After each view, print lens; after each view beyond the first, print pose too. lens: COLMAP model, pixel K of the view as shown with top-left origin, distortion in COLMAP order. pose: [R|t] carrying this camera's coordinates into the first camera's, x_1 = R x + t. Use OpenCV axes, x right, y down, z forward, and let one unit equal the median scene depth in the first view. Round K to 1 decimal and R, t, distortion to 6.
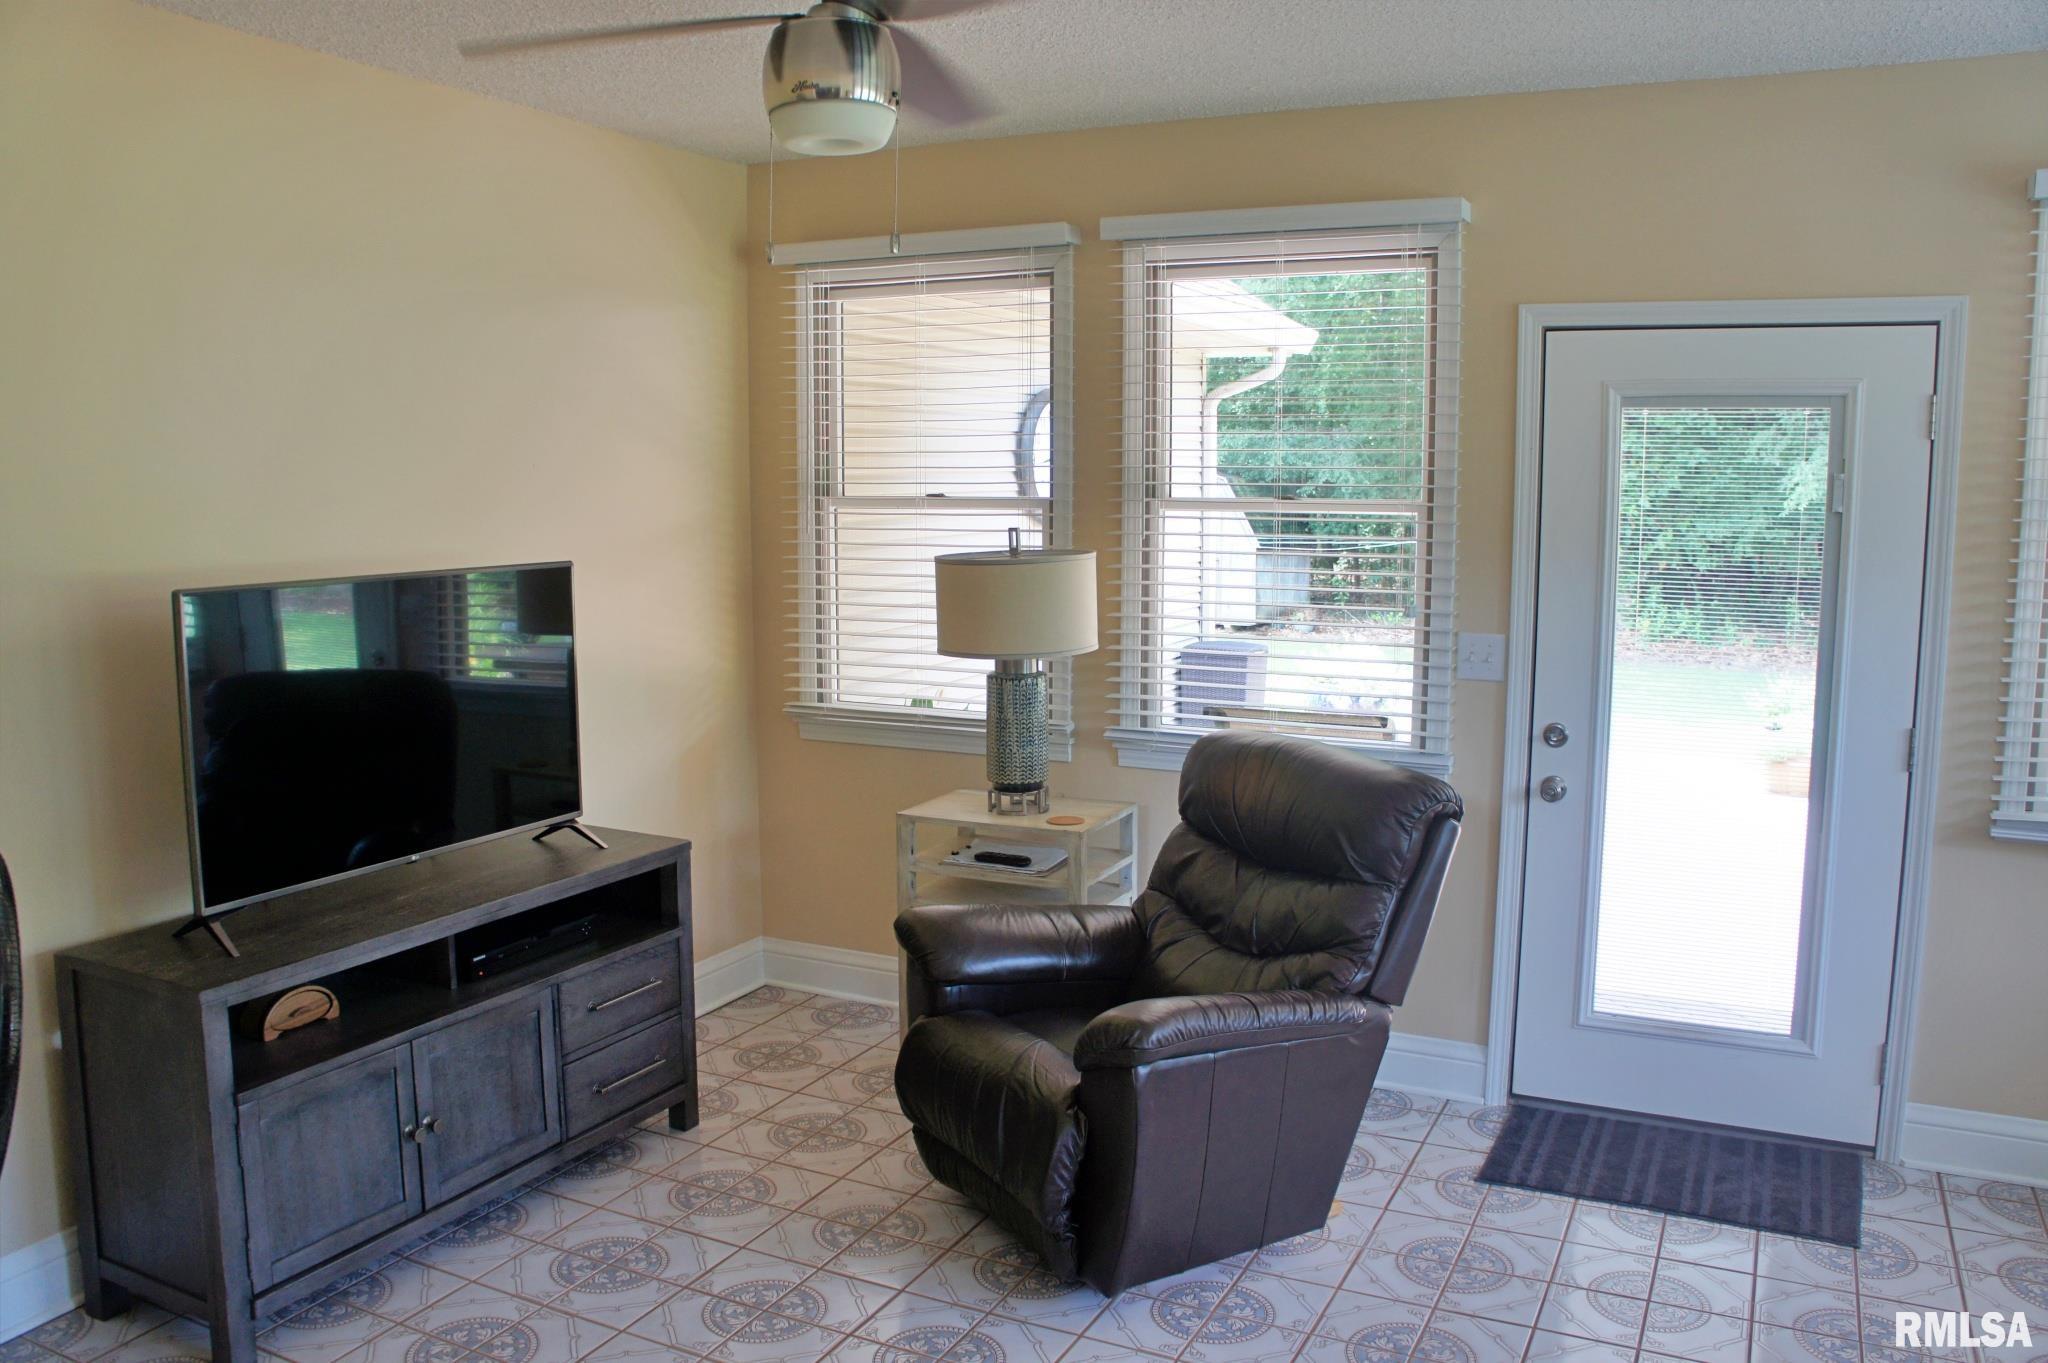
lens RADIAL K [[1617.6, 0, 1024.0], [0, 1617.6, 681.5], [0, 0, 1]] dist [-0.169609, 0.107422]
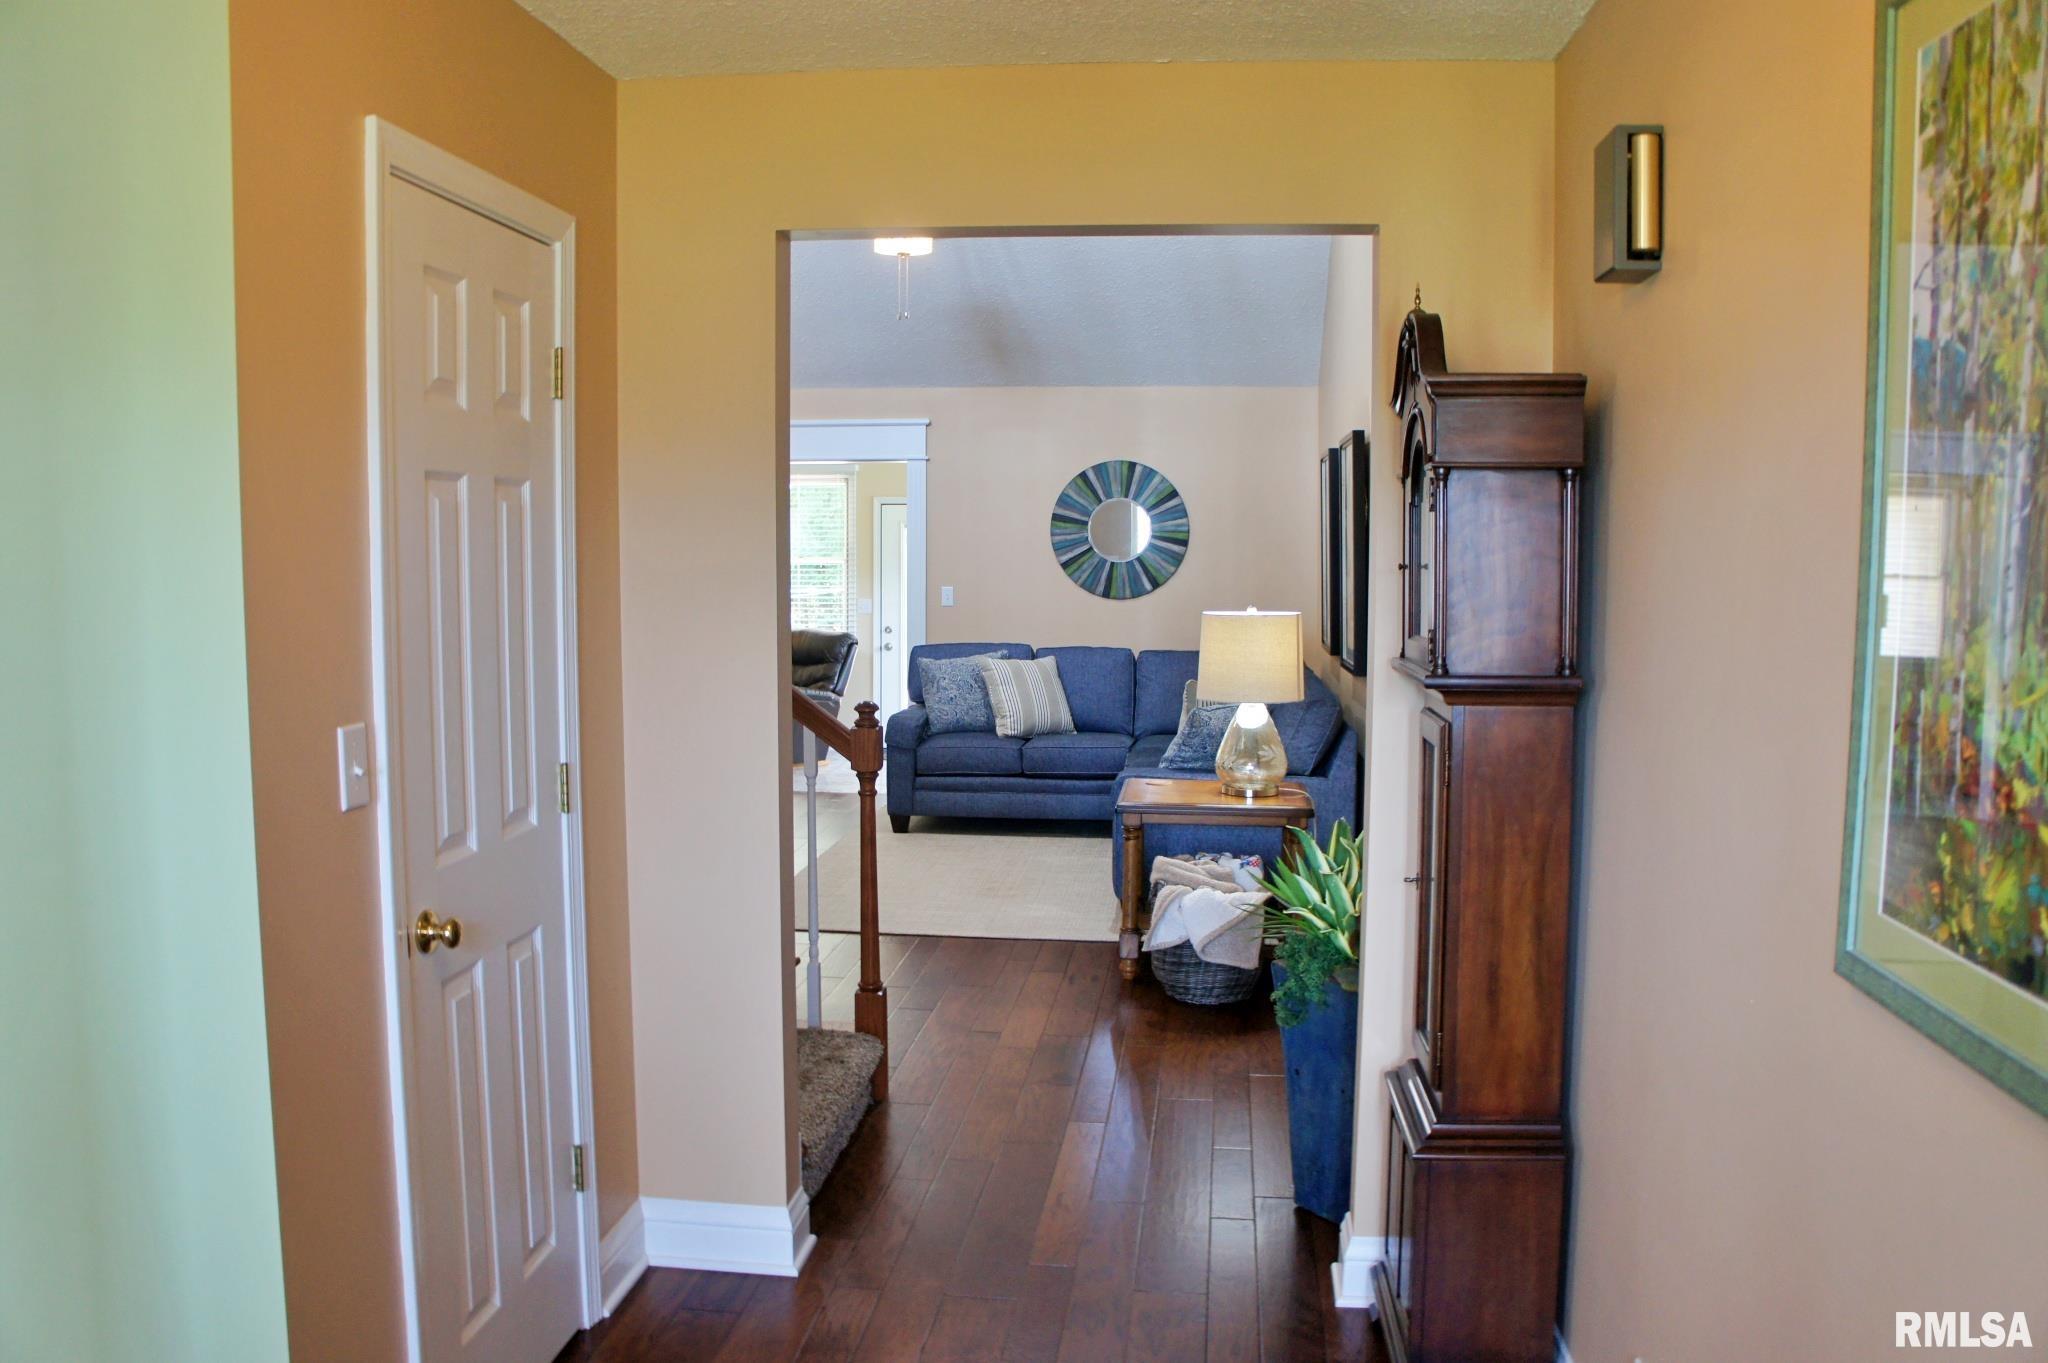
lens RADIAL K [[1617.6, 0, 1024.0], [0, 1617.6, 681.5], [0, 0, 1]] dist [-0.169609, 0.107422]
pose [[0.941059, -0.025773, 0.337260, -0.563118], [0.040436, 0.998514, -0.036524, 0.295970], [-0.335817, 0.048009, 0.940703, -2.377164]]
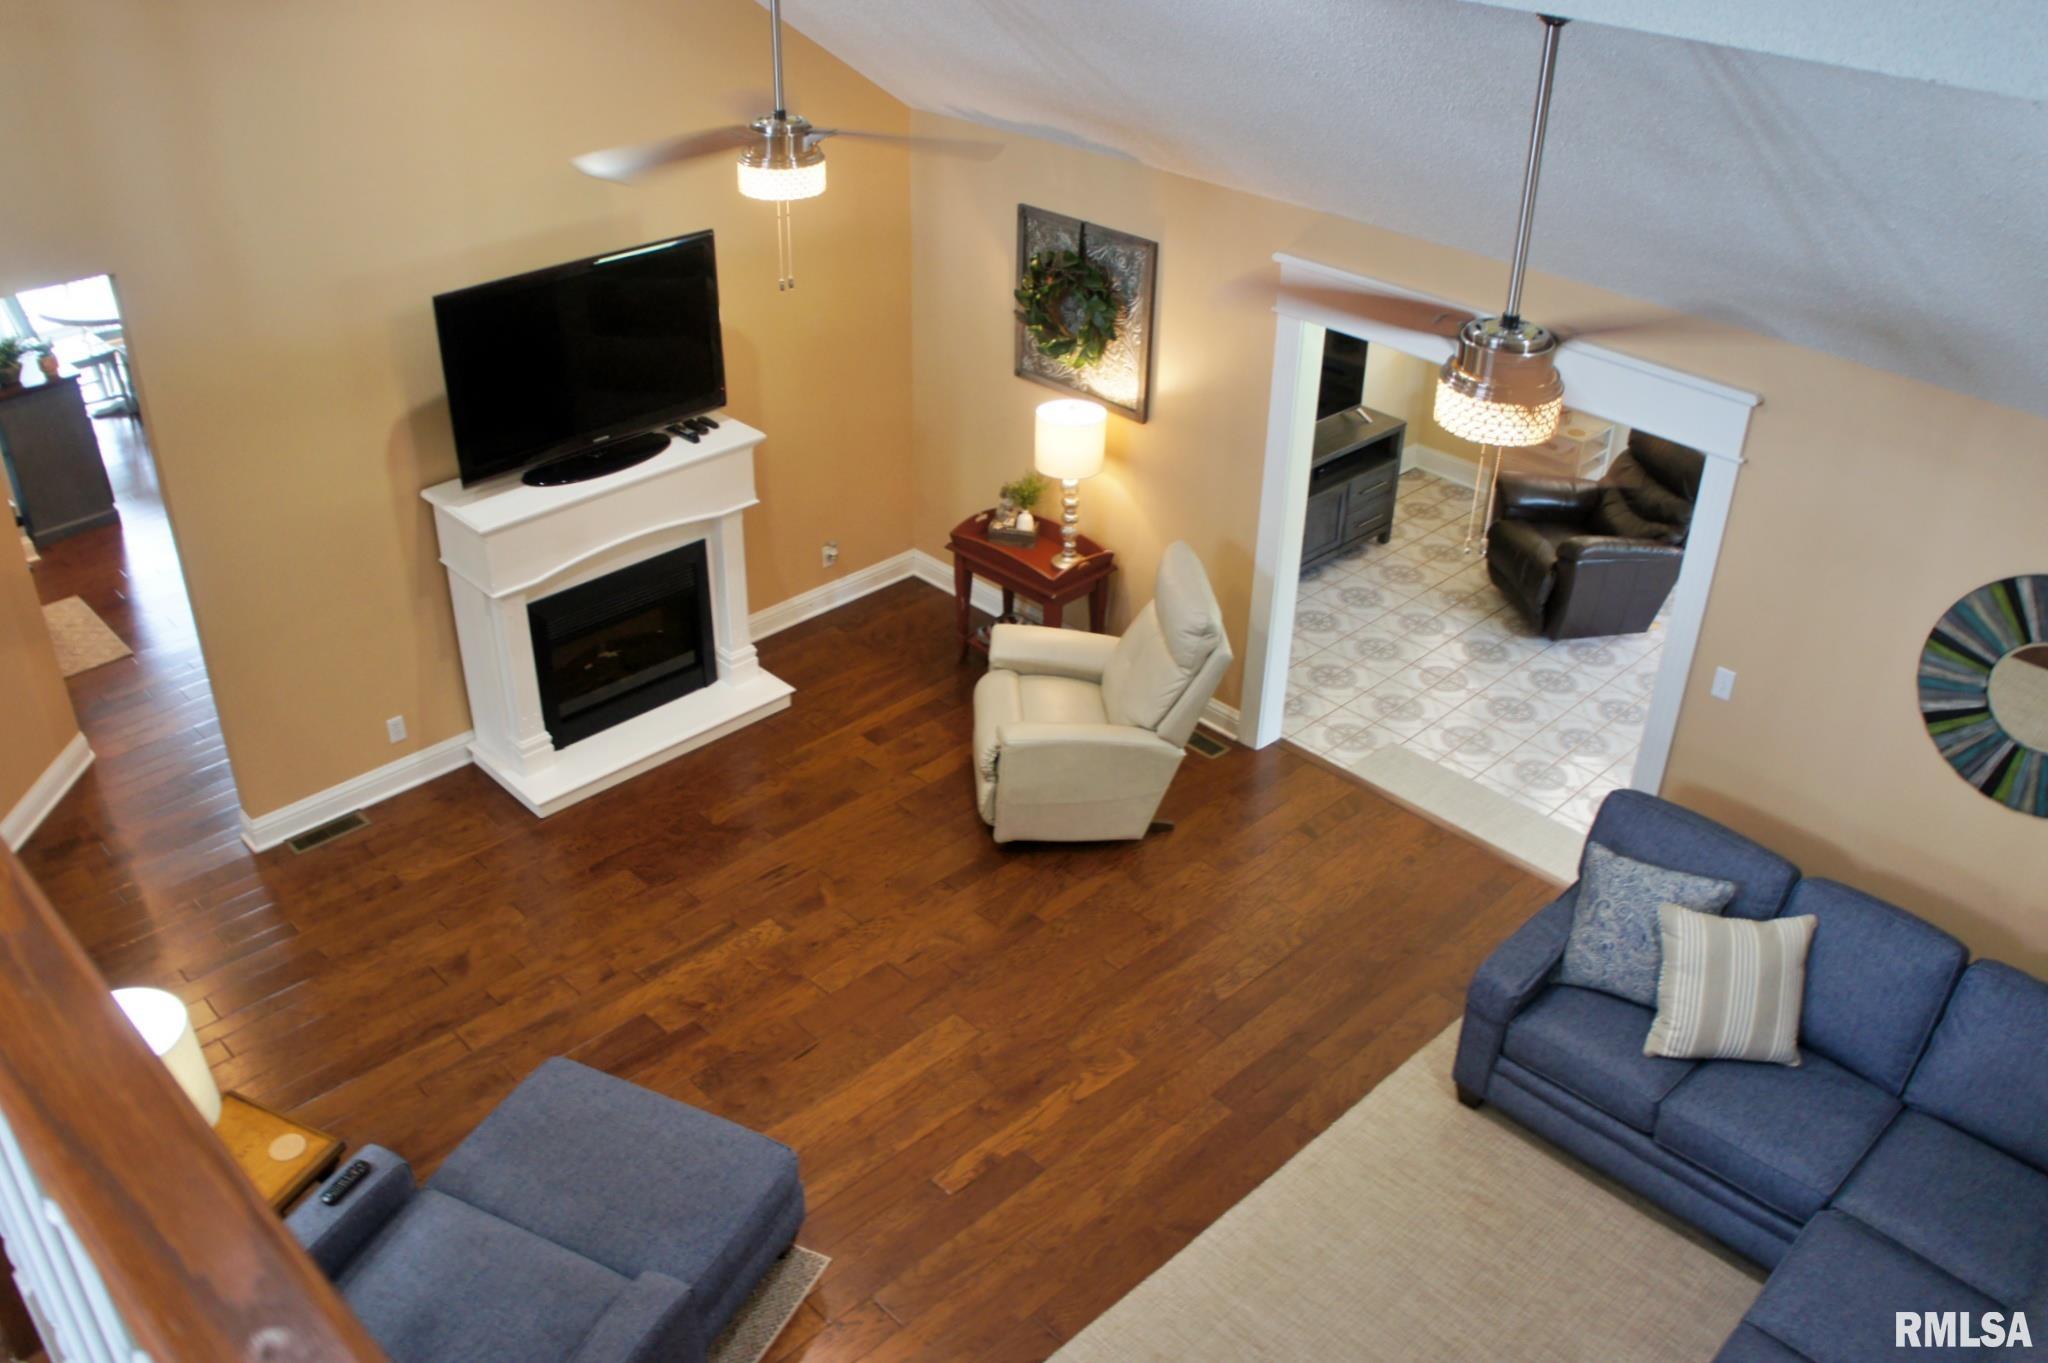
lens RADIAL K [[1710.2, 0, 1013.6], [0, 1710.2, 683.2], [0, 0, 1]] dist [-0.189055, 0.136316]
pose [[0.942780, 0.182011, -0.279354, 0.000329], [-0.056411, 0.912849, 0.404383, -0.536567], [0.328610, -0.365485, 0.870882, -1.503417]]
